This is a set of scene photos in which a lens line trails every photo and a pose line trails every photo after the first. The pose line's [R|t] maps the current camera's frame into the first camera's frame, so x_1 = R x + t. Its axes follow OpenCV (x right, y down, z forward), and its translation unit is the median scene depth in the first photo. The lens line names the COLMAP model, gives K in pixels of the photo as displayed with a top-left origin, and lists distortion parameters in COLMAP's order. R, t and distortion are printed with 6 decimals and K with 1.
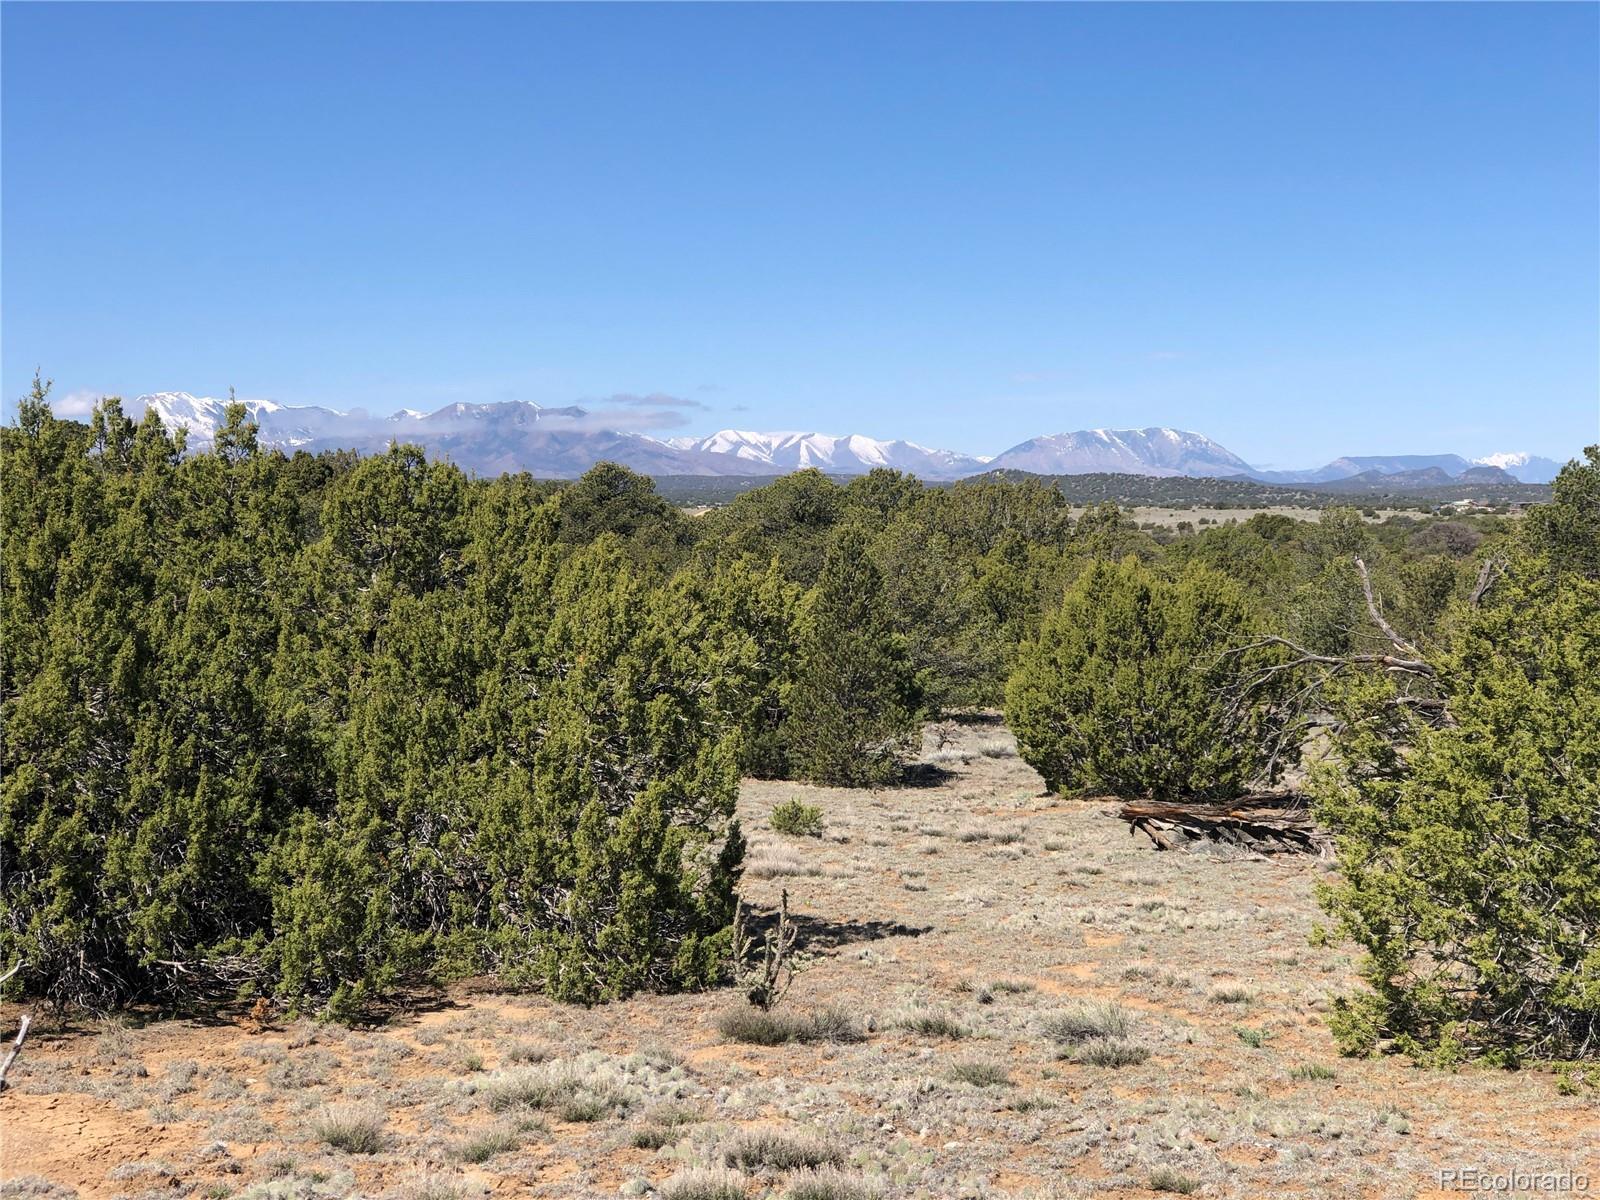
lens RADIAL K [[2625.2, 0, 800.2], [0, 2625.2, 600.6], [0, 0, 1]] dist [0.067468, 0.000000]
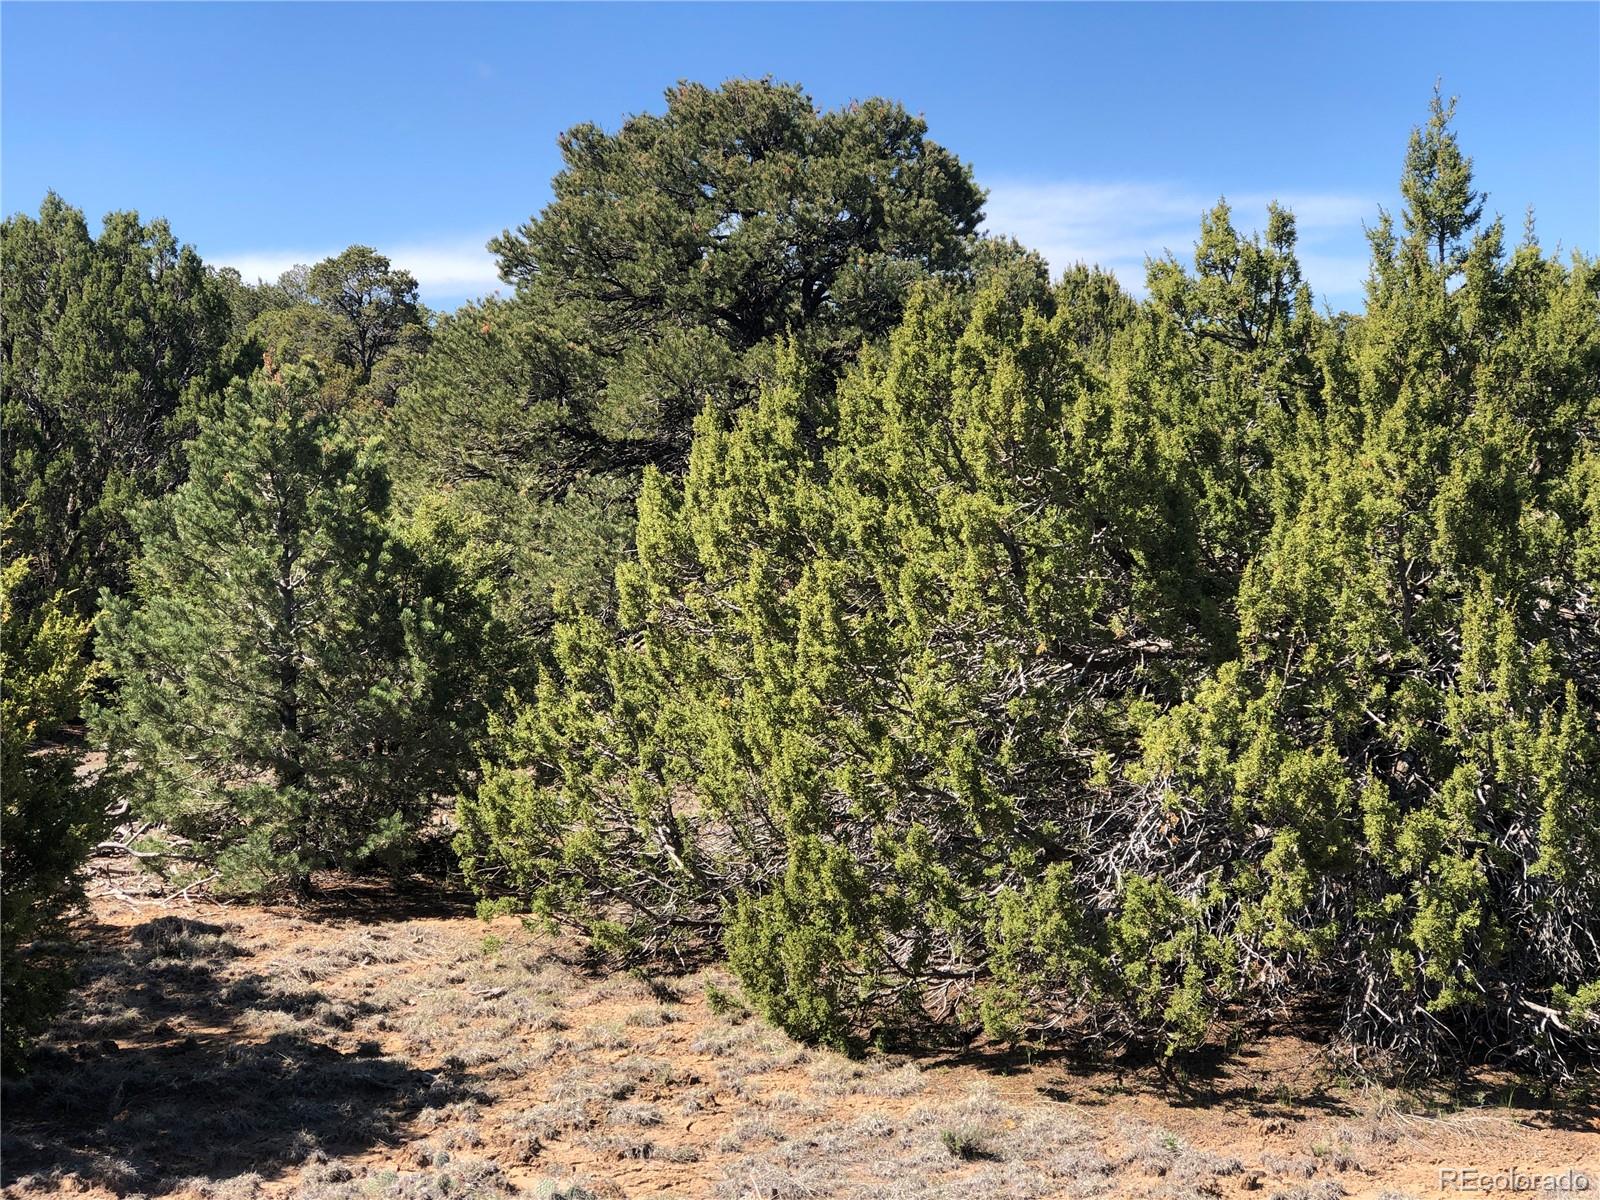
lens RADIAL K [[2625.2, 0, 799.1], [0, 2625.2, 599.6], [0, 0, 1]] dist [0.067468, 0.000000]
pose [[0.730007, 0.004491, -0.683425, 0.050976], [0.002350, 0.999956, 0.009080, 0.038745], [0.683436, -0.008235, 0.729964, 0.453904]]
